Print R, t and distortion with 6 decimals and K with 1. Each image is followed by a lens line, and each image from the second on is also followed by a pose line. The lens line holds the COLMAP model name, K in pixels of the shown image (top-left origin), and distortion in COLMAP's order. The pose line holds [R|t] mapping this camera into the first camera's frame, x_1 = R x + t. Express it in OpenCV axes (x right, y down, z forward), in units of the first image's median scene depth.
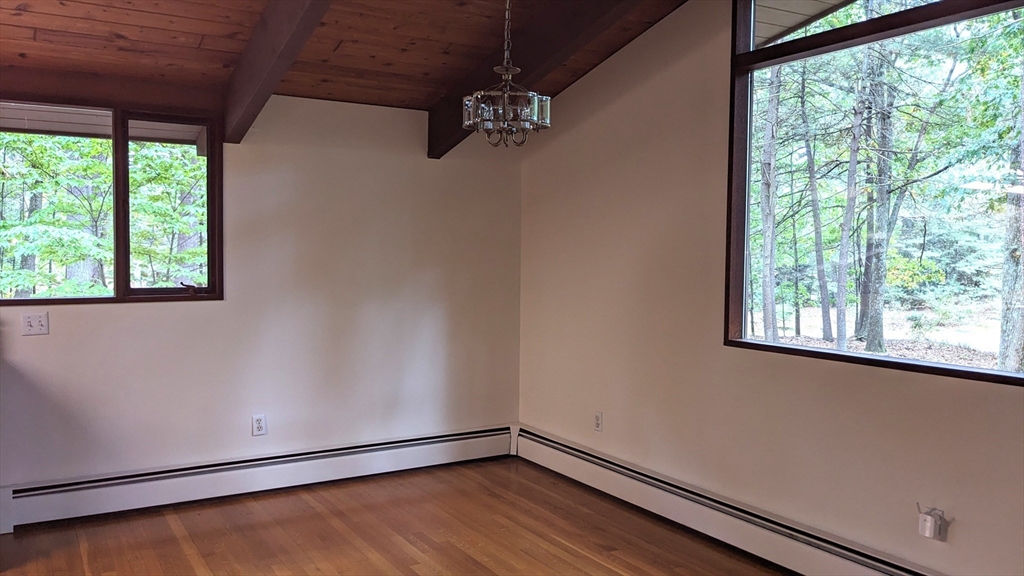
lens RADIAL K [[816.4, 0, 512.0], [0, 816.4, 288.0], [0, 0, 1]] dist [0.030892, -0.003168]
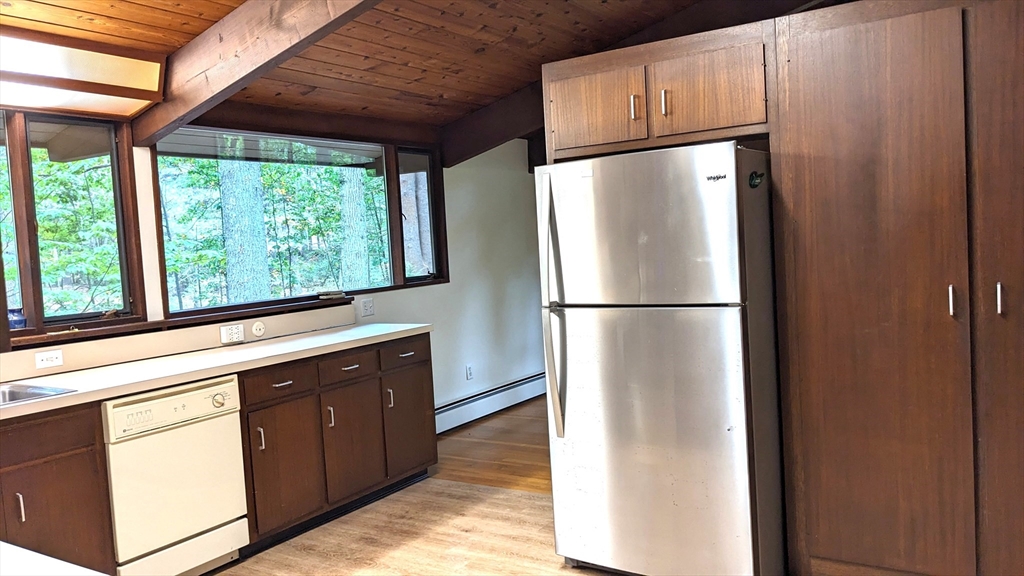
lens RADIAL K [[816.4, 0, 512.0], [0, 816.4, 288.0], [0, 0, 1]] dist [0.030892, -0.003168]
pose [[0.904053, -0.077961, 0.420250, -0.840694], [0.069887, 0.996955, 0.034603, -0.016479], [-0.421668, -0.001913, 0.906748, -0.287356]]
